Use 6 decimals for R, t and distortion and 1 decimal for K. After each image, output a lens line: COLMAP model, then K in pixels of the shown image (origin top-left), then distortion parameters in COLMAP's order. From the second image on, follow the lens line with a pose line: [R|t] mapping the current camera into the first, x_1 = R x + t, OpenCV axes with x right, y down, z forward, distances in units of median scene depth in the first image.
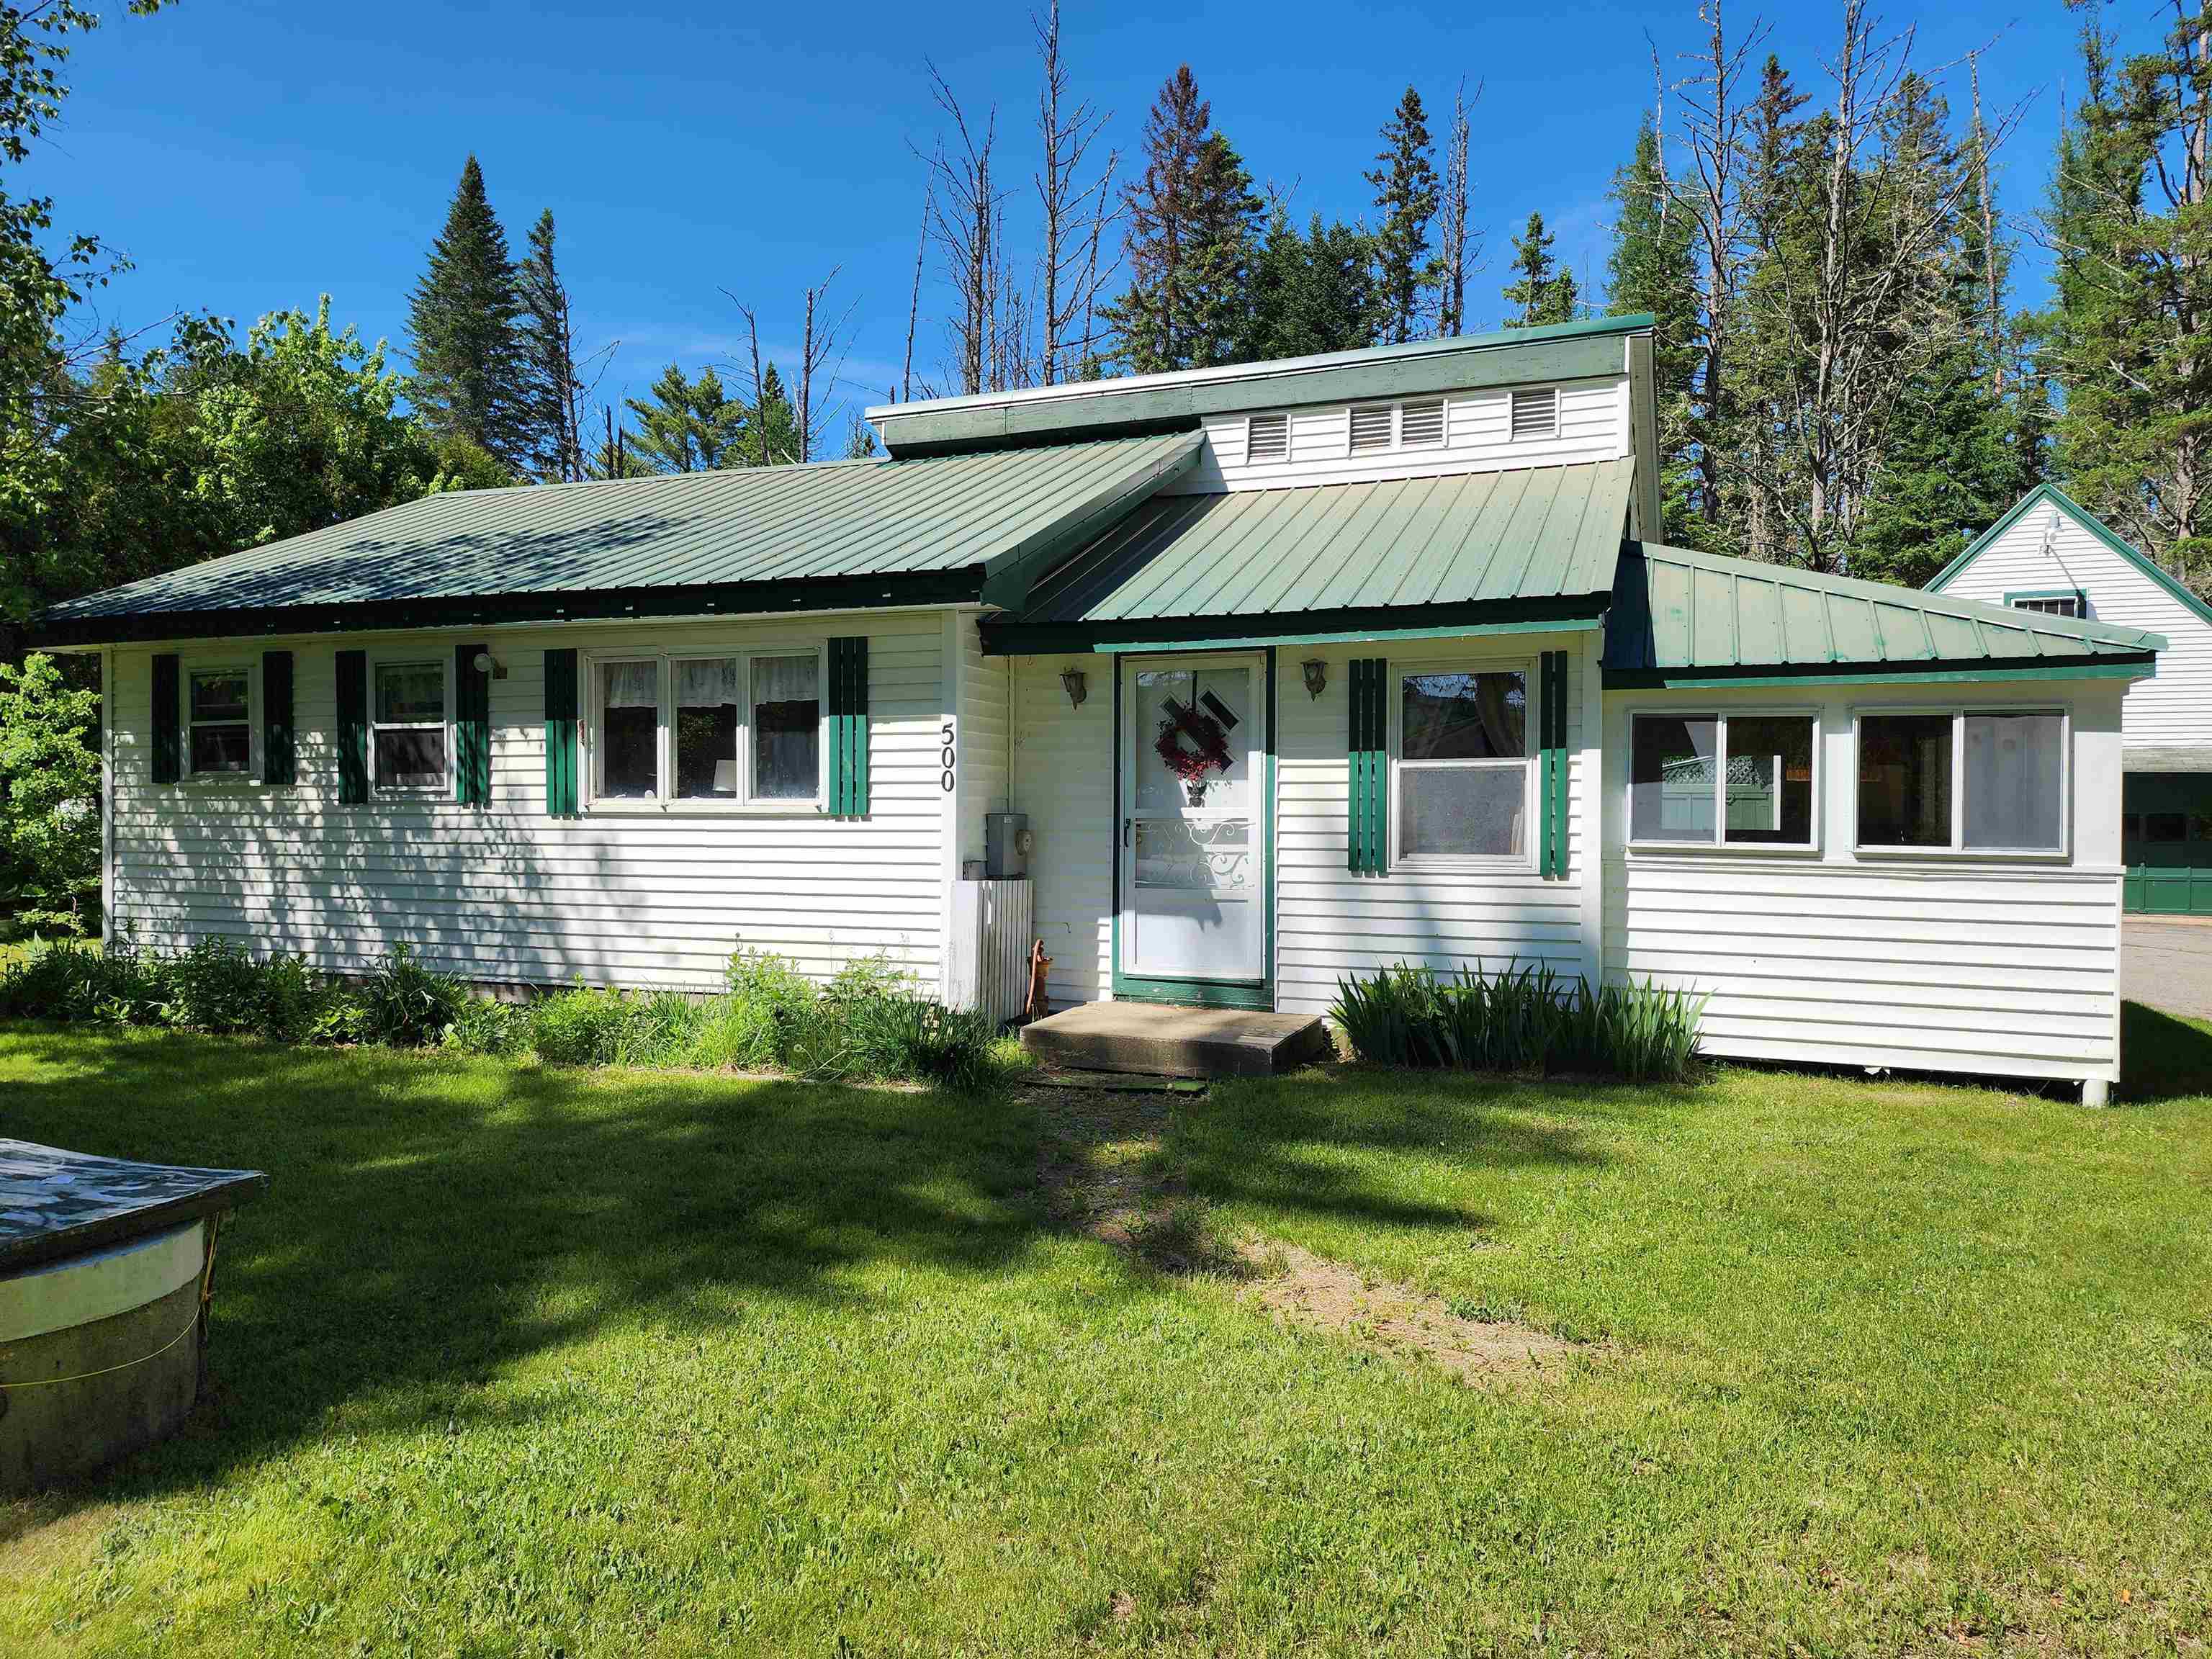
lens RADIAL K [[1473.6, 0, 1093.8], [0, 1473.6, 818.2], [0, 0, 1]] dist [0.076174, -0.058687]
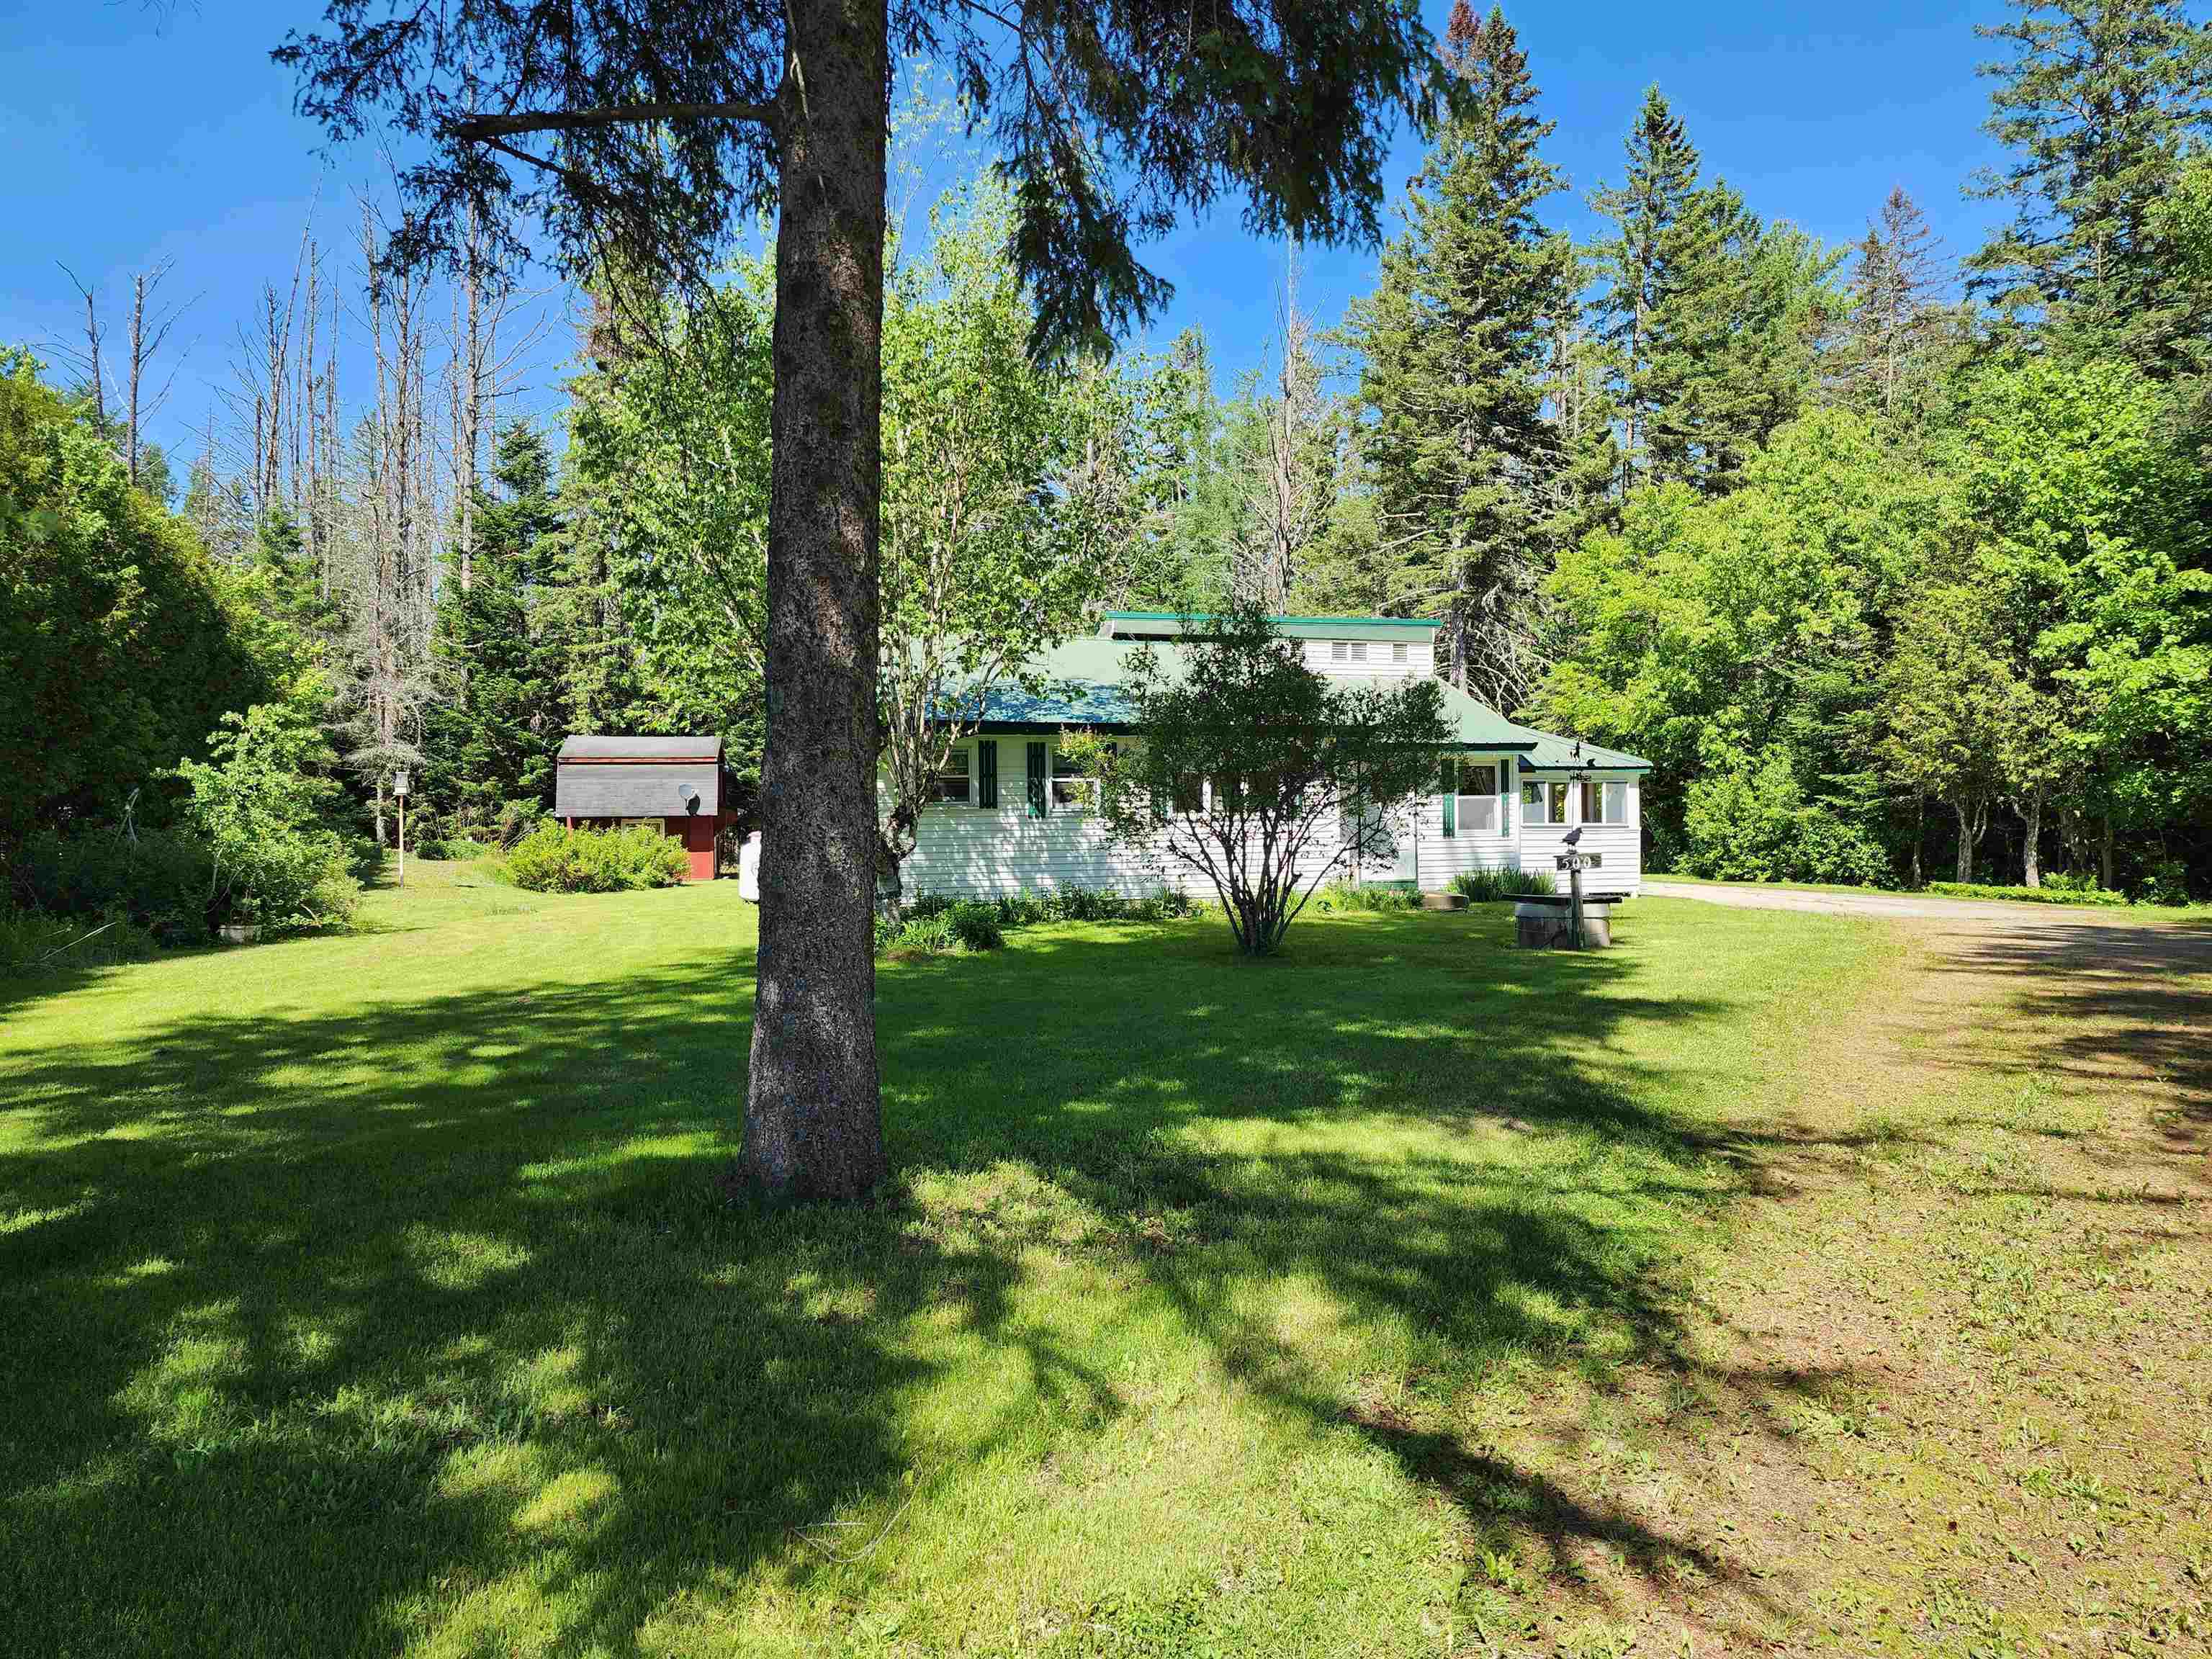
lens RADIAL K [[1473.6, 0, 1139.7], [0, 1473.6, 804.9], [0, 0, 1]] dist [0.076174, -0.058687]
pose [[0.757795, -0.009927, 0.652418, -1.976869], [0.021221, 0.999730, -0.009438, -0.009683], [-0.652148, 0.020997, 0.757801, -0.678997]]
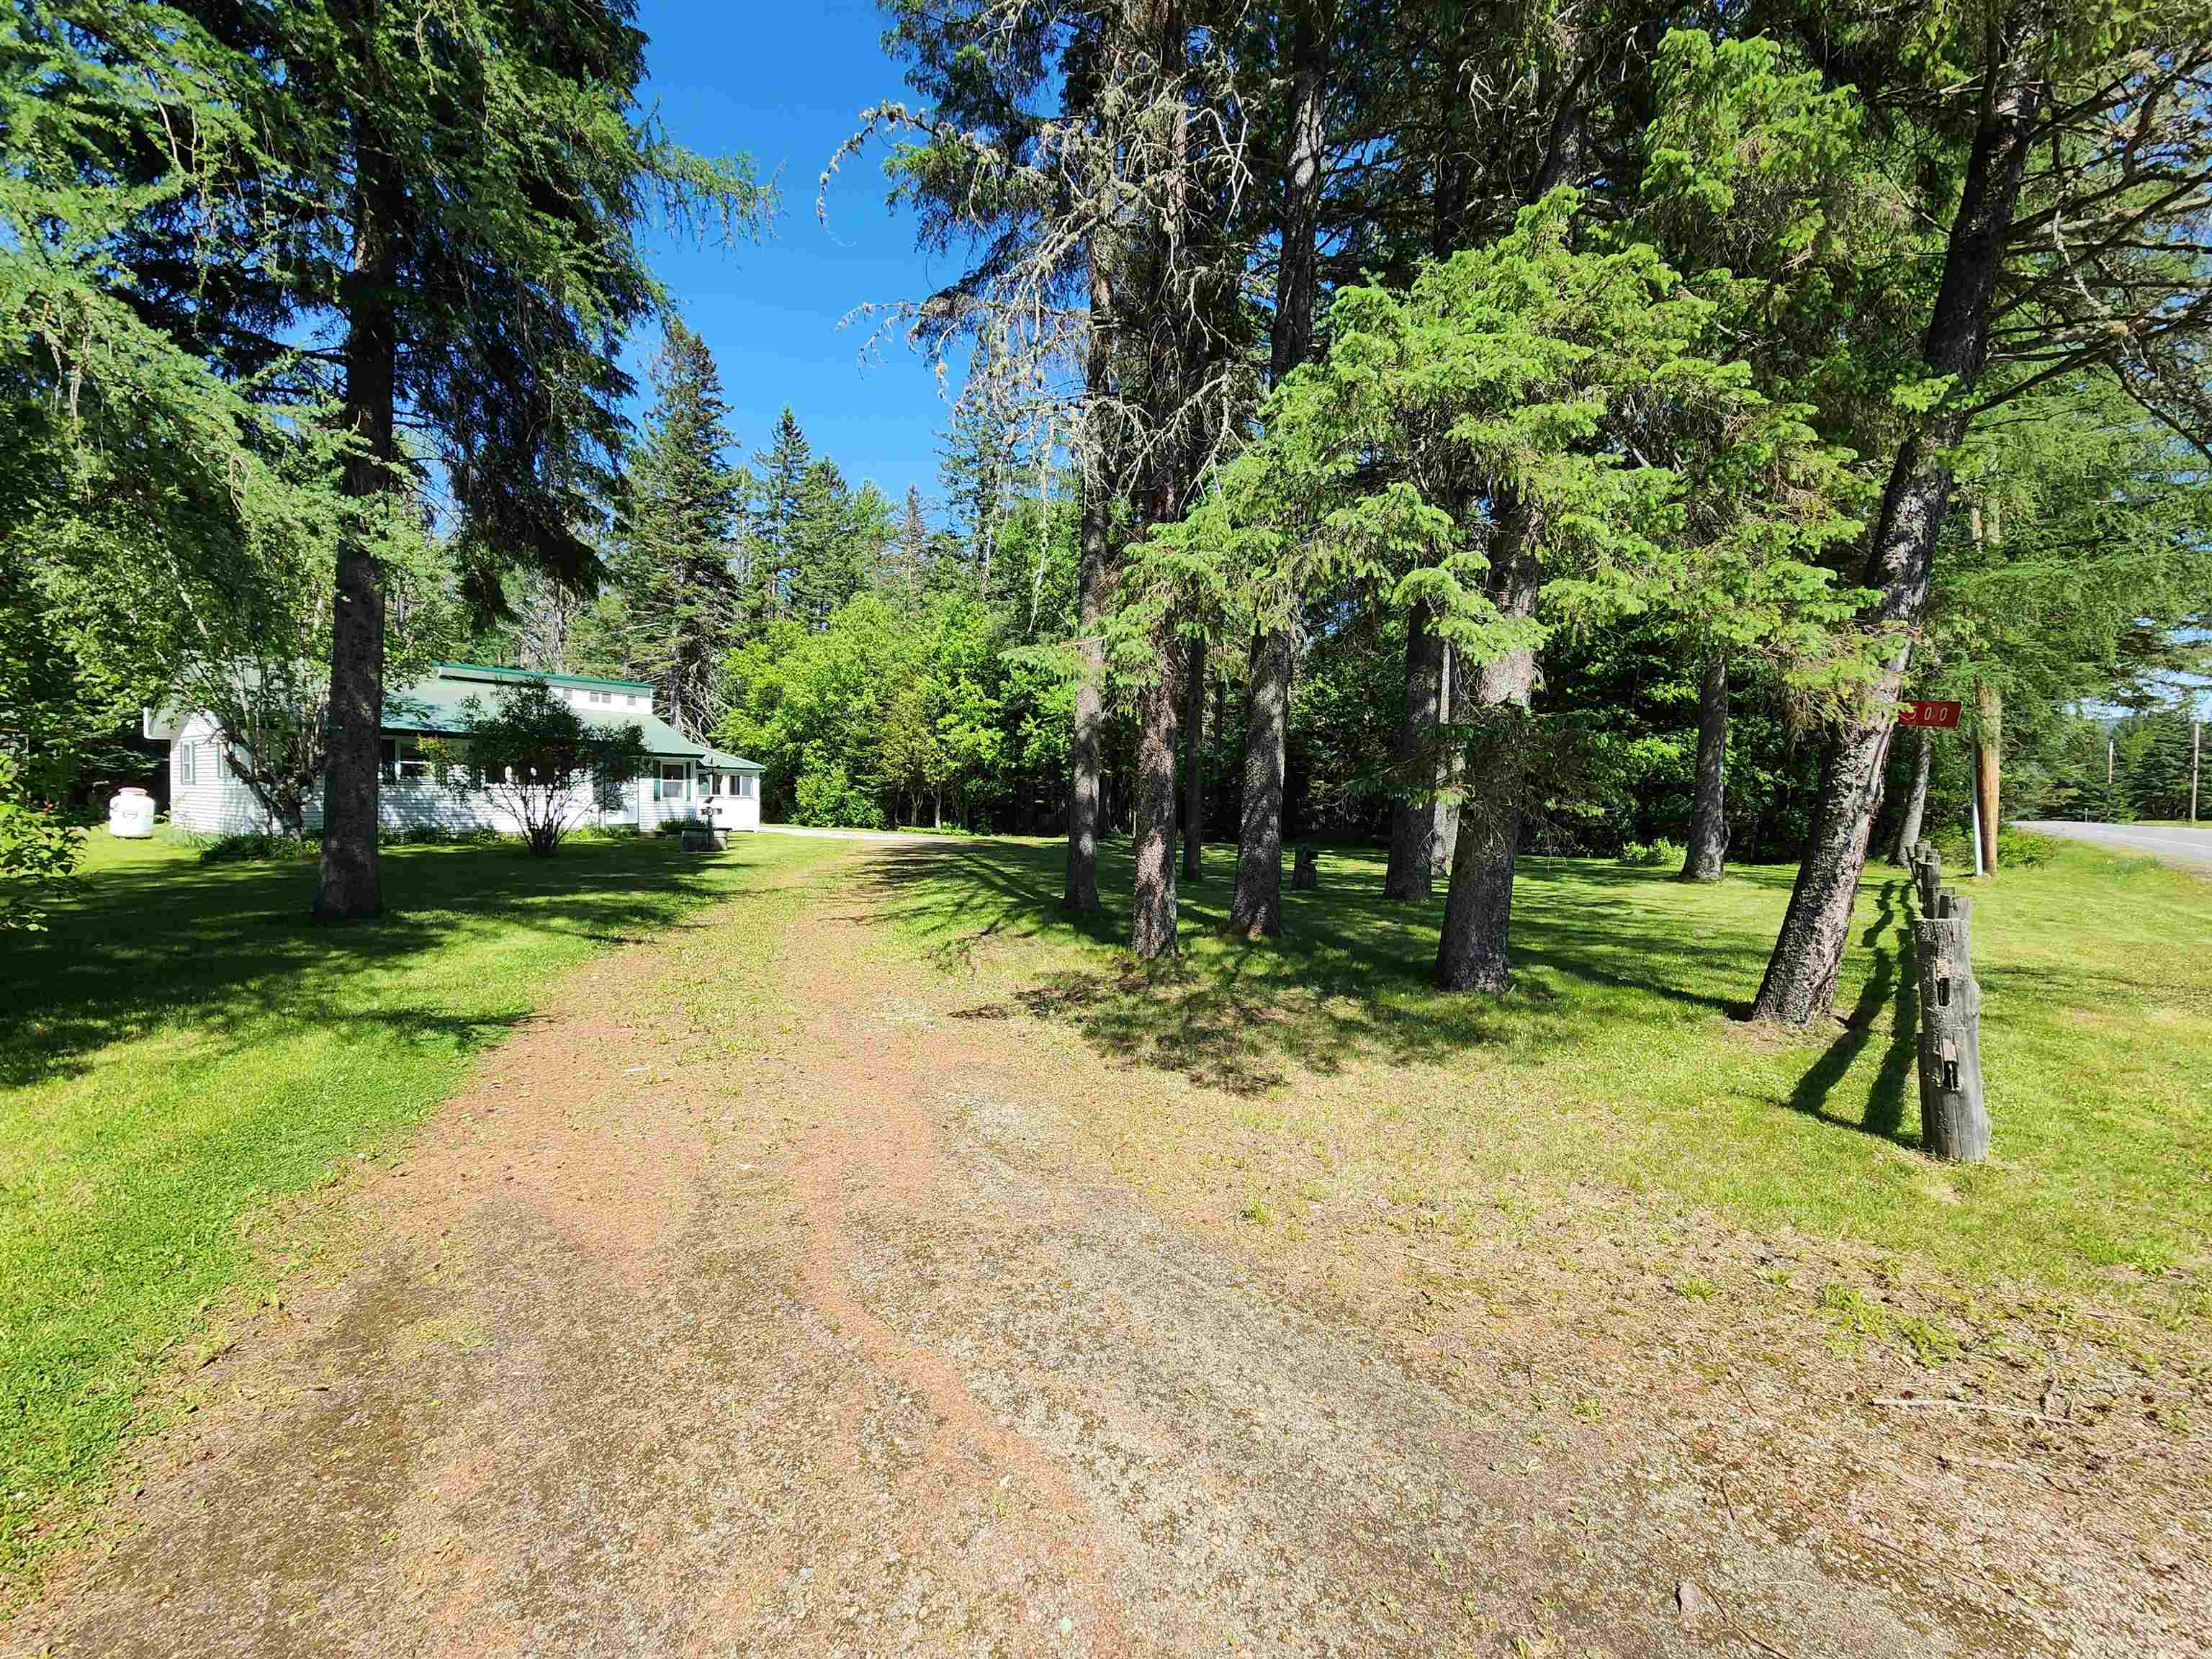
lens RADIAL K [[907.6, 0, 1098.6], [0, 907.6, 834.8], [0, 0, 1]] dist [-0.001177, 0.001264]
pose [[0.226250, -0.043774, 0.973085, -2.548163], [-0.006633, 0.998897, 0.046478, -0.003405], [-0.974047, -0.016970, 0.225711, -1.235337]]
